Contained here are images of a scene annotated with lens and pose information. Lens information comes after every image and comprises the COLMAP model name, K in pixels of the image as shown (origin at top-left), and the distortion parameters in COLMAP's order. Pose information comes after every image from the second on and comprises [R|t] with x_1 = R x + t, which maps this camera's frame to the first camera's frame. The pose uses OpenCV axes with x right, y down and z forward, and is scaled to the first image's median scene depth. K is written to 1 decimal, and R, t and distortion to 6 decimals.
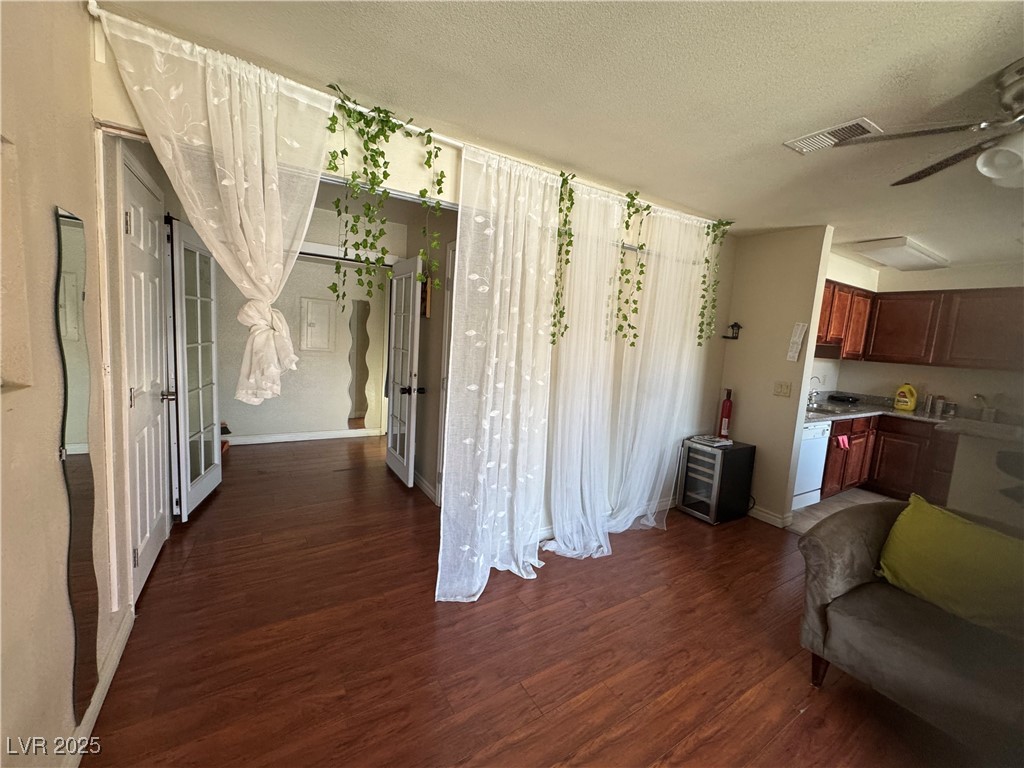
lens RADIAL K [[409.7, 0, 510.9], [0, 409.7, 381.3], [0, 0, 1]] dist [-0.002196, 0.000341]
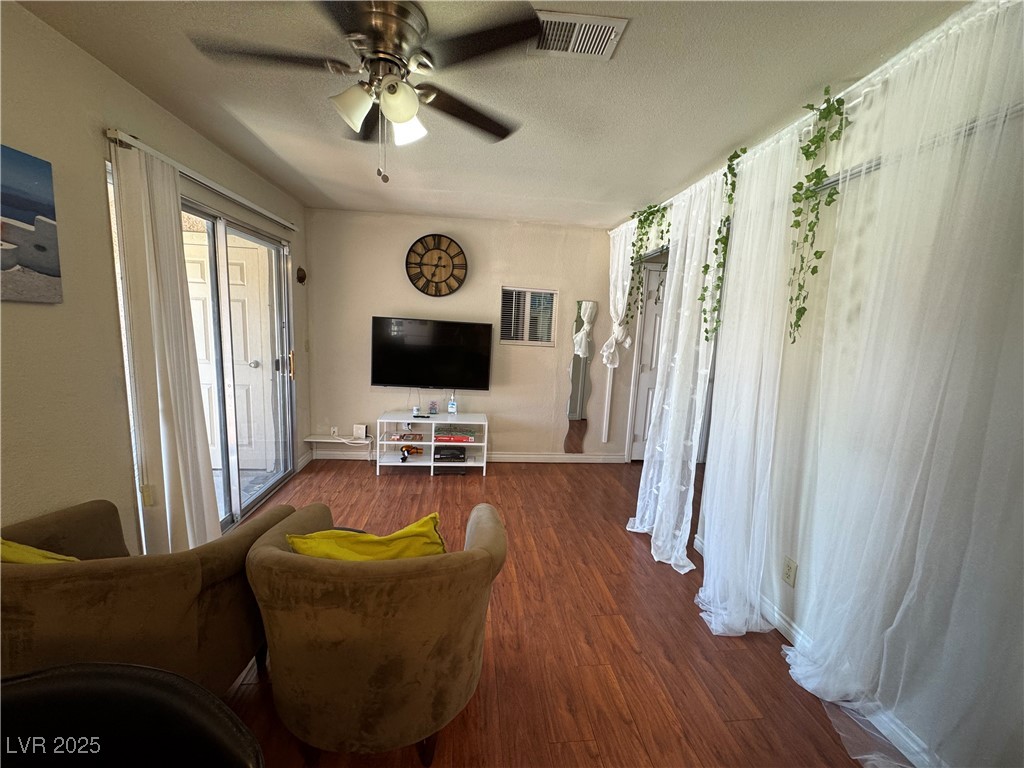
lens RADIAL K [[409.7, 0, 511.8], [0, 409.7, 385.0], [0, 0, 1]] dist [-0.002196, 0.000341]
pose [[-0.426963, 0.044505, -0.903173, 1.169395], [-0.177187, 0.975309, 0.131822, -0.036785], [0.886740, 0.216313, -0.408536, 1.021190]]
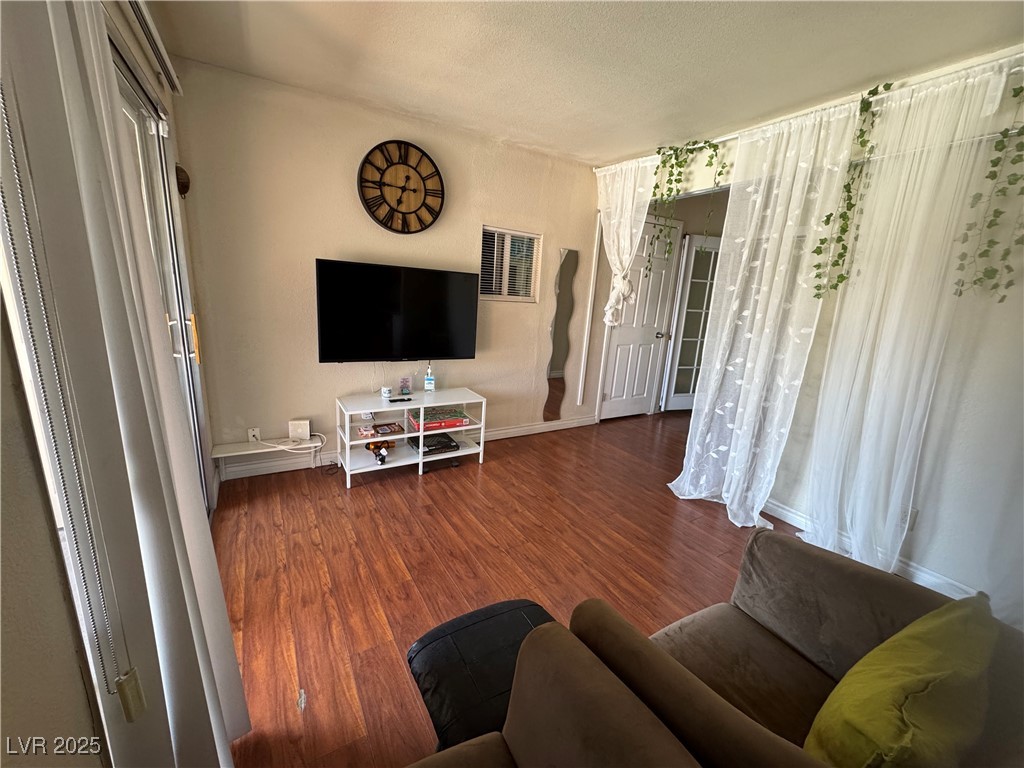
lens RADIAL K [[409.7, 0, 513.1], [0, 409.7, 384.1], [0, 0, 1]] dist [-0.002196, 0.000341]
pose [[-0.008384, 0.165322, -0.986204, 1.036355], [-0.174130, 0.970929, 0.164242, 0.061804], [0.984687, 0.173104, 0.020648, 0.362484]]
